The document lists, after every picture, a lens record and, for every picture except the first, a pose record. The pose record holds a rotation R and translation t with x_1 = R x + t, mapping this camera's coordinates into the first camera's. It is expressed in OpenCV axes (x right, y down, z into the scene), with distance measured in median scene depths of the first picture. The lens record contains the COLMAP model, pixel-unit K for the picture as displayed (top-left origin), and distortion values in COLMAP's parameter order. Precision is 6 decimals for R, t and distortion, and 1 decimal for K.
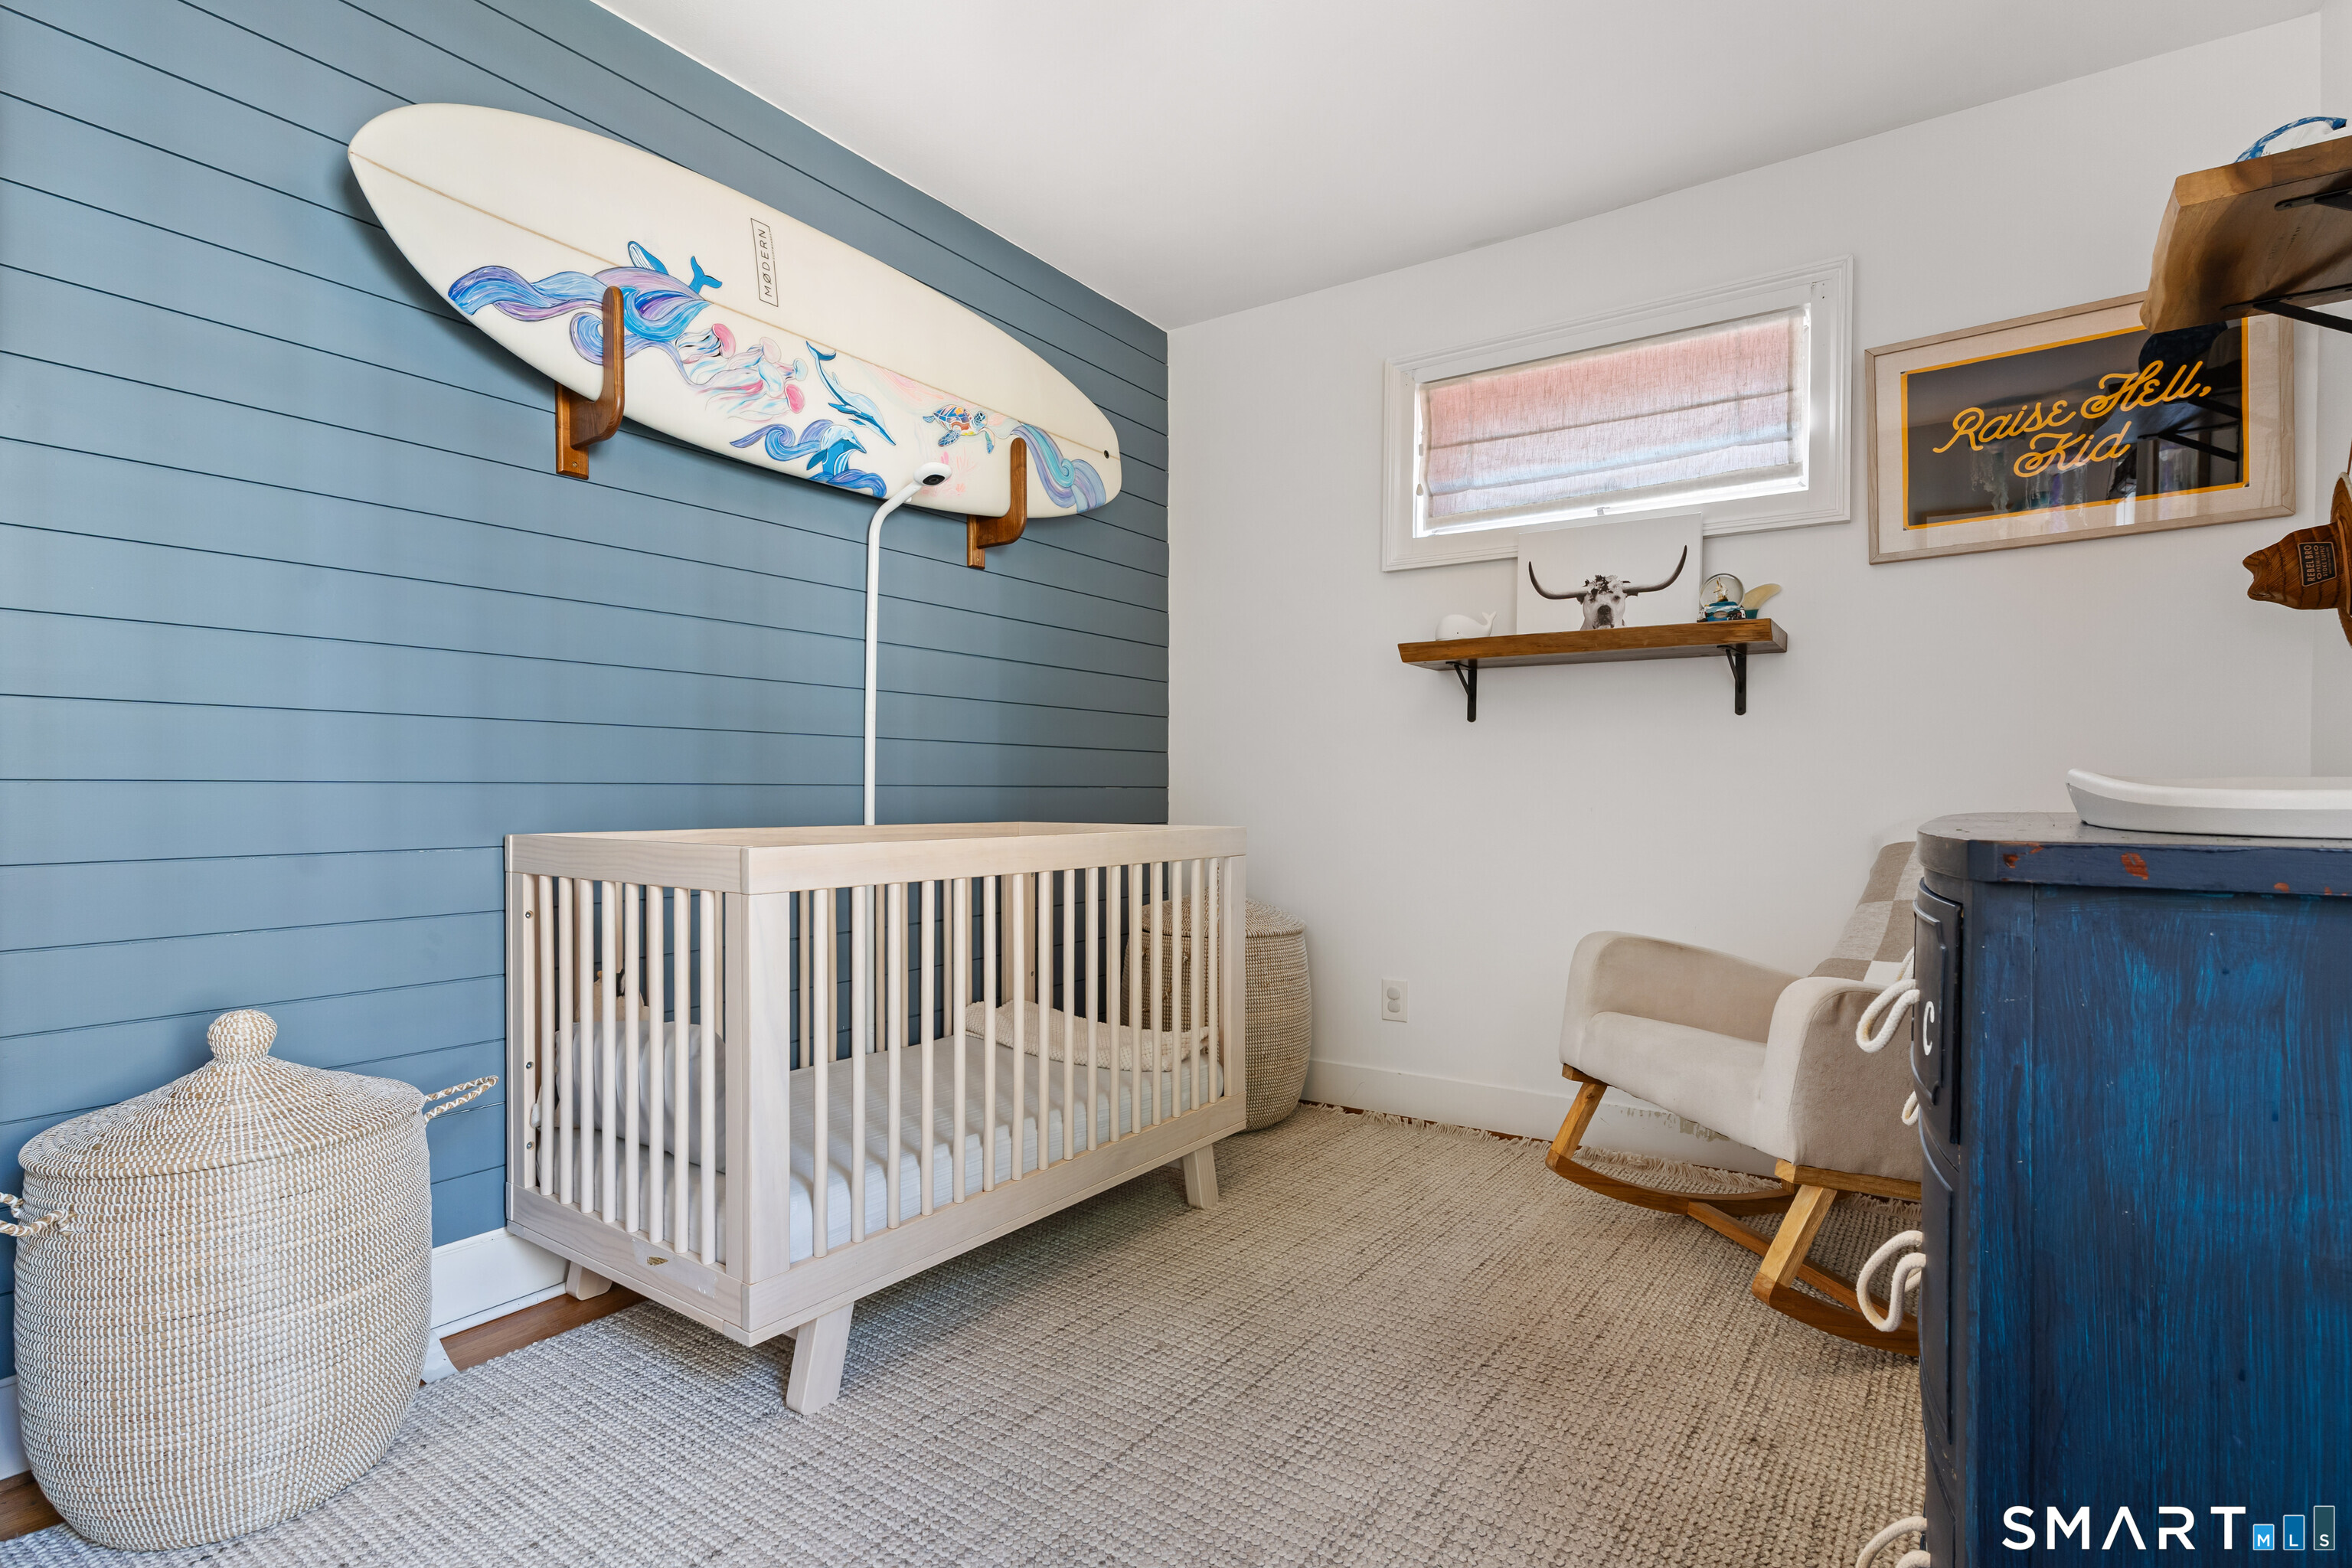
lens RADIAL K [[1124.2, 0, 1145.0], [0, 1124.2, 763.2], [0, 0, 1]] dist [0.004006, 0.000423]
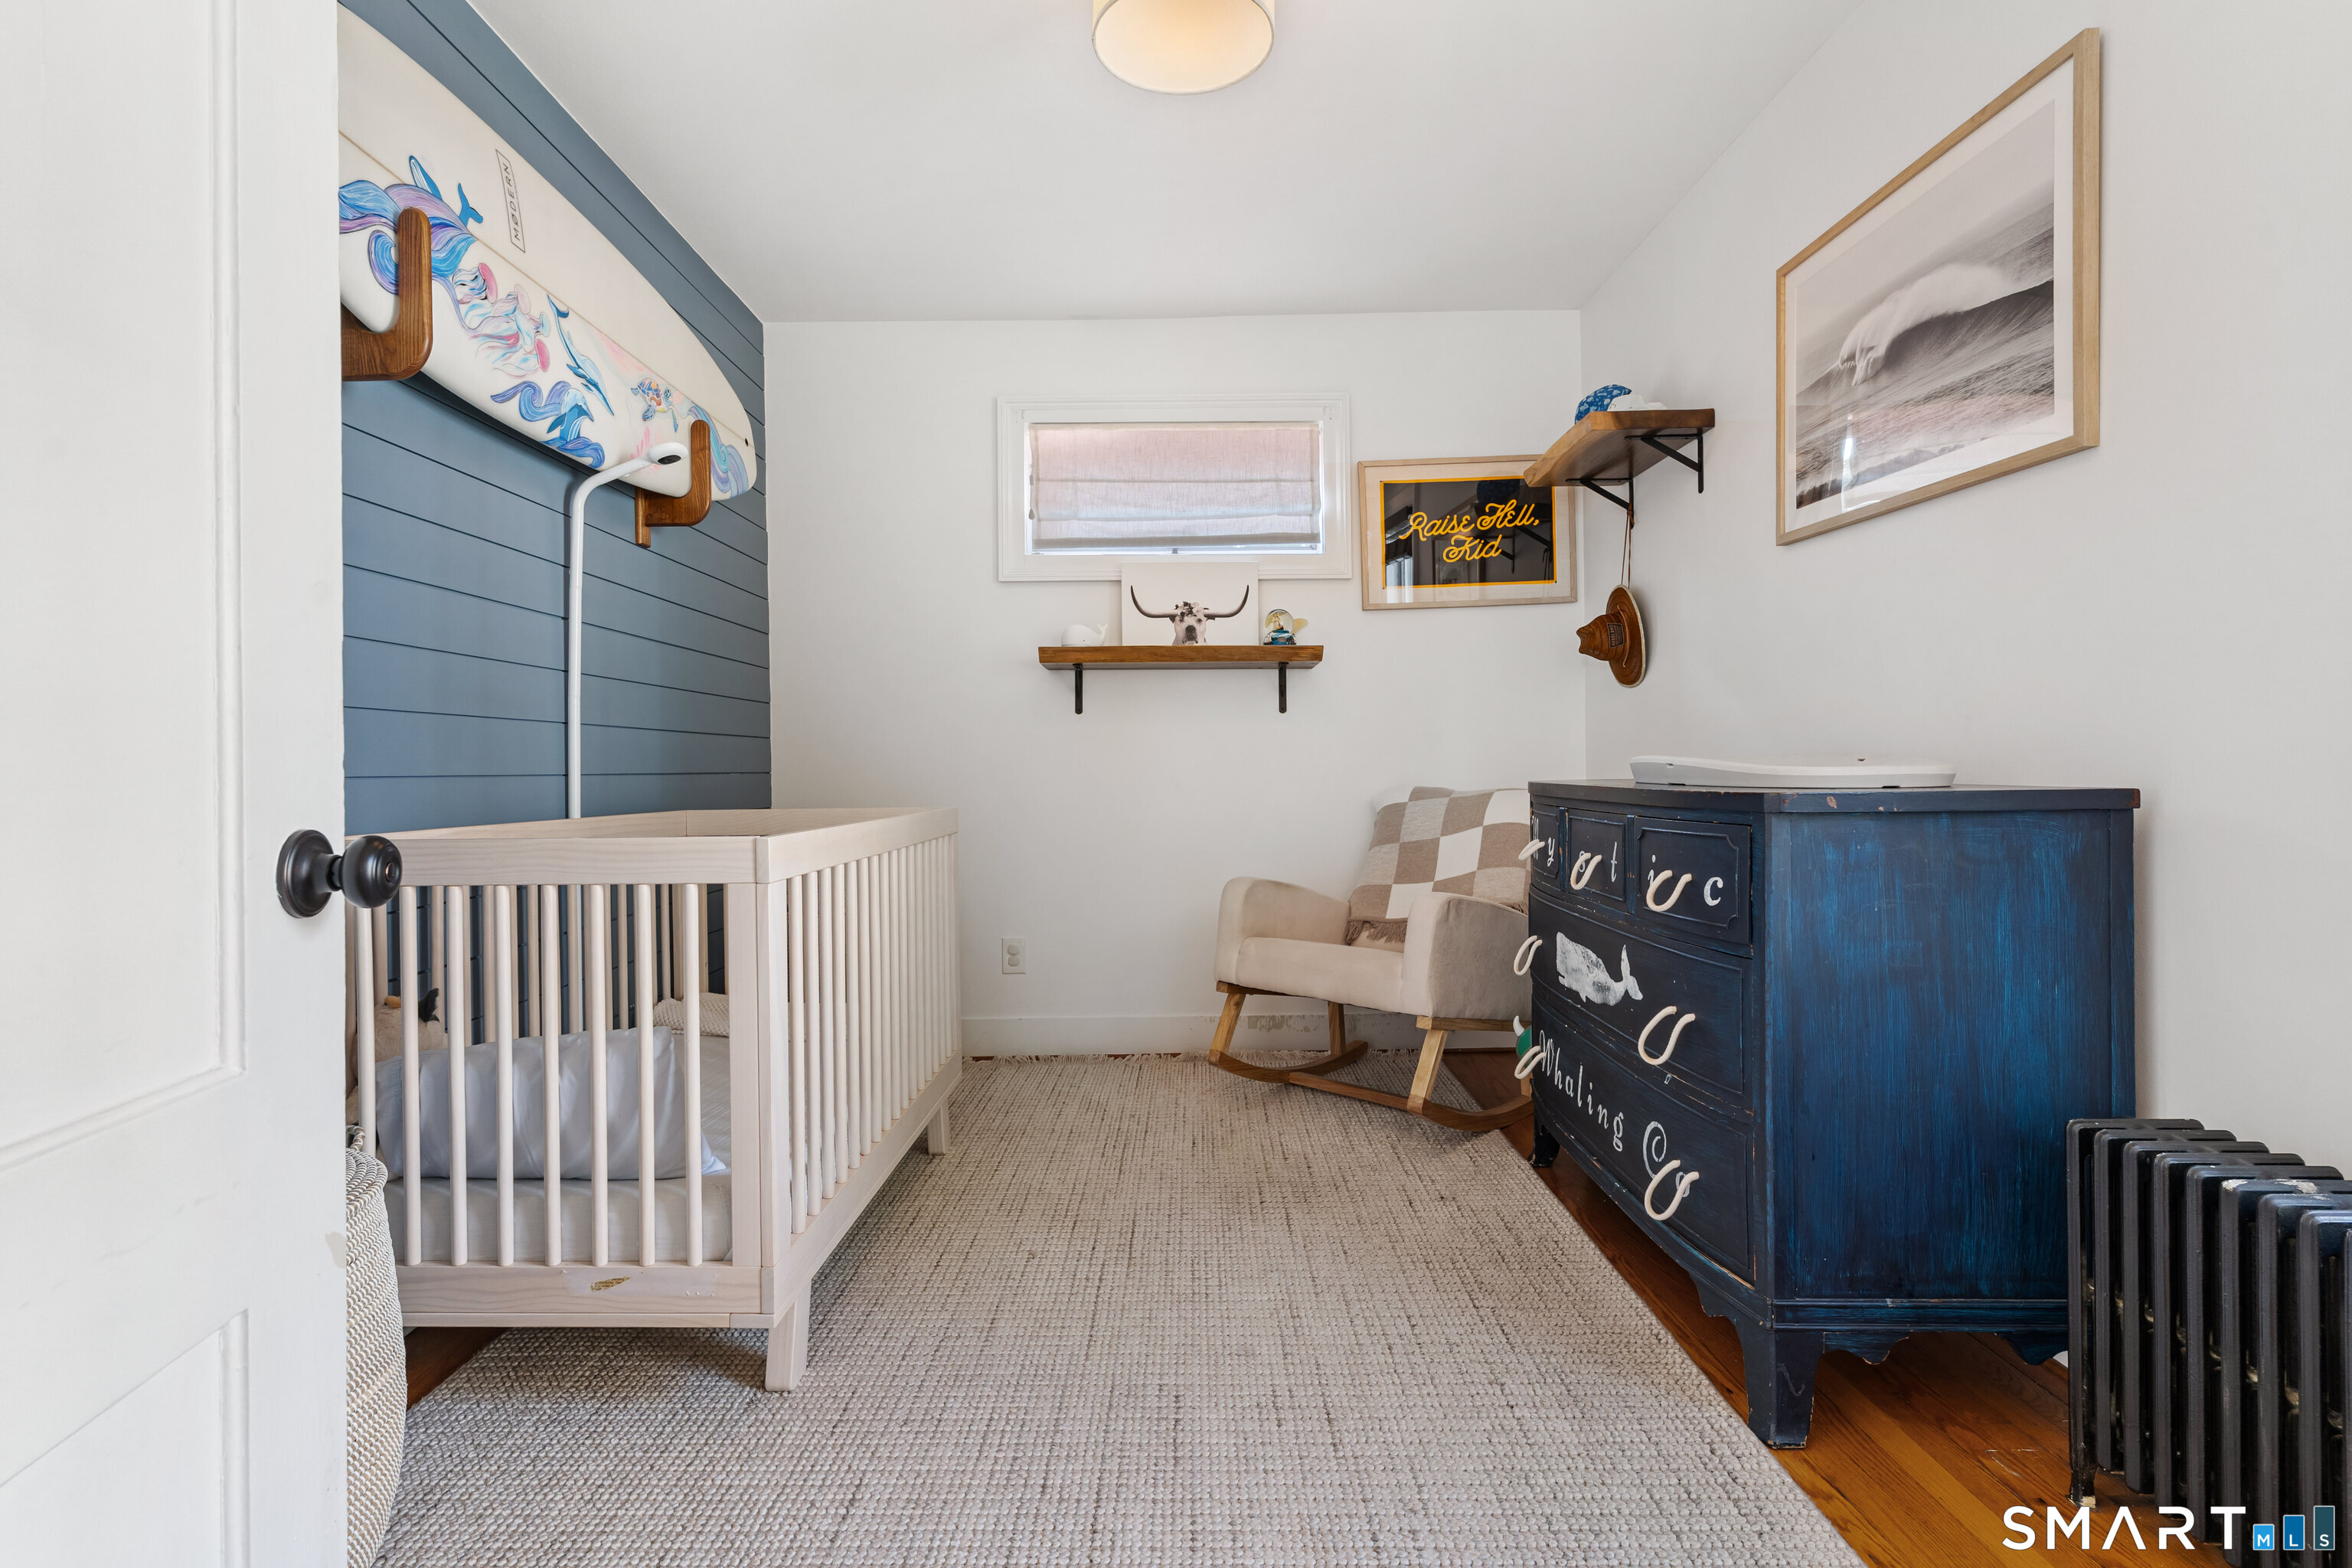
lens RADIAL K [[1108.2, 0, 1124.1], [0, 1108.2, 722.9], [0, 0, 1]] dist [0.000760, 0.000397]
pose [[0.835890, 0.010073, 0.548804, -0.407720], [0.000687, 0.999812, -0.019397, -0.005990], [-0.548896, 0.016591, 0.835726, -0.013161]]
